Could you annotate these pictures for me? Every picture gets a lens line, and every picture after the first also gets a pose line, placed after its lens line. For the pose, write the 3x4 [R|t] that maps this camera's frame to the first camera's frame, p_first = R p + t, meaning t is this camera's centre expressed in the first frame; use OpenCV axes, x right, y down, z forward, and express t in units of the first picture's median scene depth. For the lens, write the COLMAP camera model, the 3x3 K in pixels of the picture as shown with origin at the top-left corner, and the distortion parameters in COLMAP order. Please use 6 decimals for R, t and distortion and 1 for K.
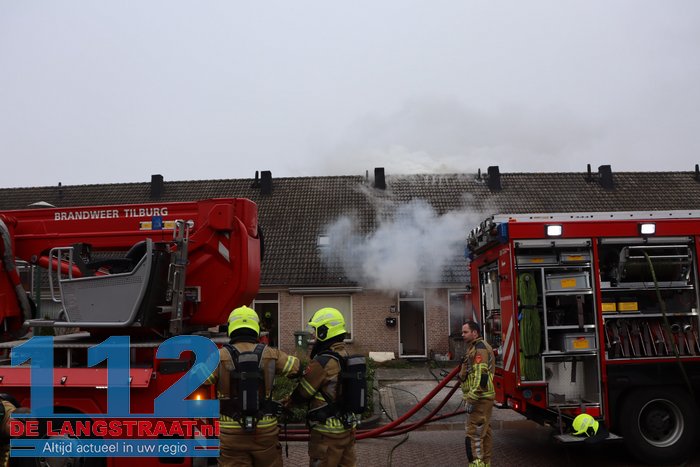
lens RADIAL K [[572.9, 0, 346.3], [0, 572.9, 237.9], [0, 0, 1]] dist [-0.166866, 0.121293]
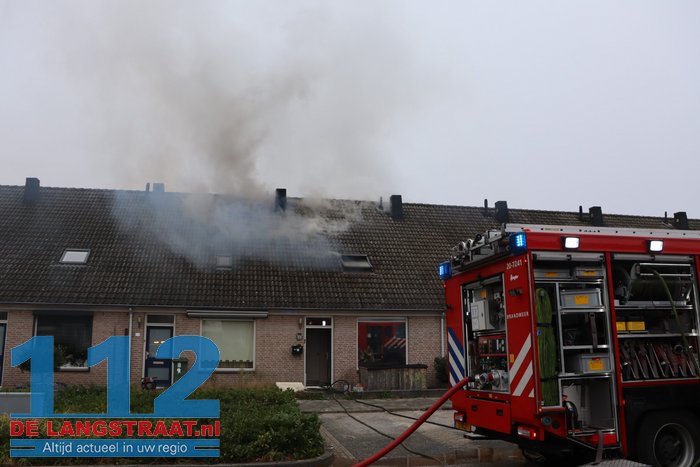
lens RADIAL K [[572.9, 0, 348.3], [0, 572.9, 233.3], [0, 0, 1]] dist [-0.166866, 0.121293]
pose [[0.970042, 0.057455, 0.236044, -0.094943], [-0.042129, 0.996694, -0.069469, 0.023336], [-0.239255, 0.057444, 0.969256, 0.084221]]
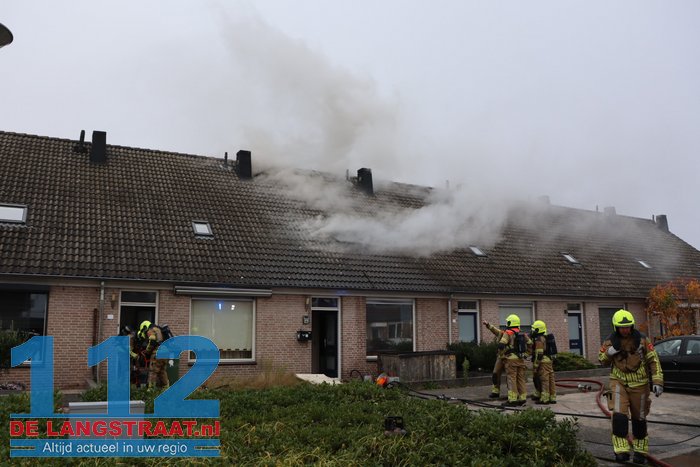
lens RADIAL K [[572.9, 0, 352.2], [0, 572.9, 234.9], [0, 0, 1]] dist [-0.166866, 0.121293]
pose [[0.862901, 0.093678, 0.496614, -0.358437], [-0.068331, 0.995273, -0.069013, 0.077238], [-0.500732, 0.025617, 0.865223, 0.374368]]
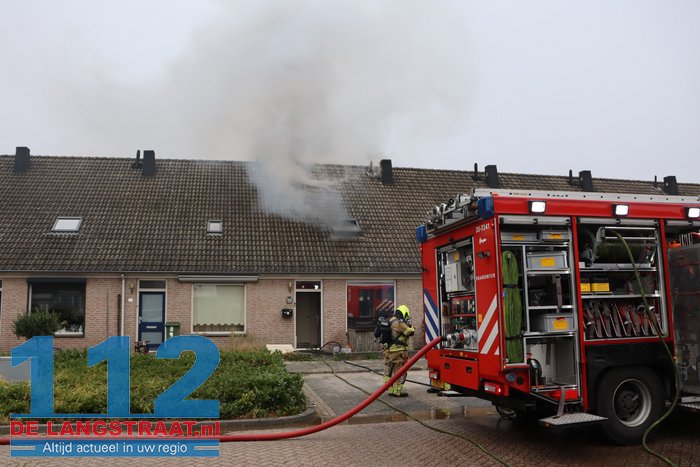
lens RADIAL K [[572.9, 0, 348.1], [0, 572.9, 237.8], [0, 0, 1]] dist [-0.166866, 0.121293]
pose [[0.968905, 0.033453, 0.245160, -0.081363], [-0.034513, 0.999404, 0.000027, 0.023130], [-0.245013, -0.008487, 0.969483, 0.064855]]
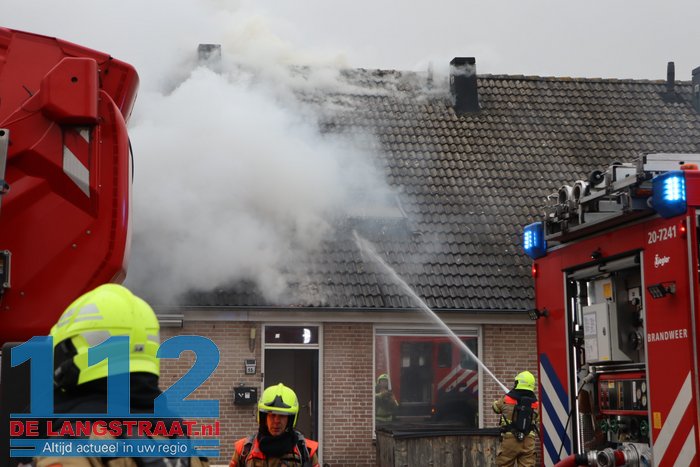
lens RADIAL K [[1294.7, 0, 351.3], [0, 1294.7, 243.9], [0, 0, 1]] dist [0.322687, 0.000000]
pose [[0.972929, 0.037381, 0.228062, -0.100914], [-0.042590, 0.998931, 0.017957, 0.011168], [-0.227147, -0.027184, 0.973481, 0.006560]]
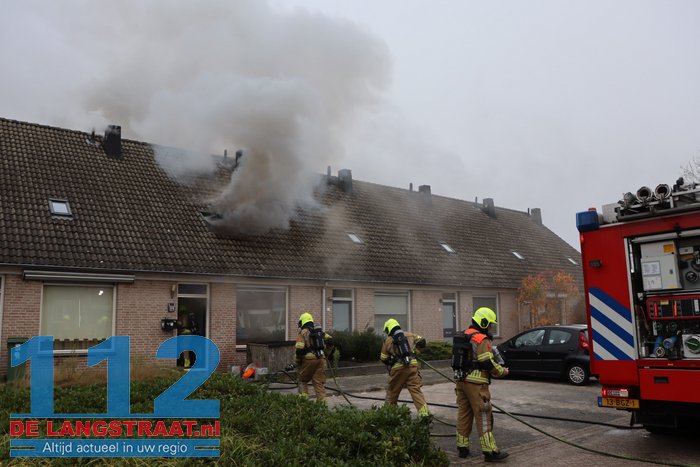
lens RADIAL K [[572.9, 0, 354.4], [0, 572.9, 239.0], [0, 0, 1]] dist [-0.166866, 0.121293]
pose [[0.746520, 0.095355, 0.658494, -0.314651], [-0.082516, 0.995305, -0.050580, 0.070882], [-0.660226, -0.016577, 0.750884, 0.383954]]
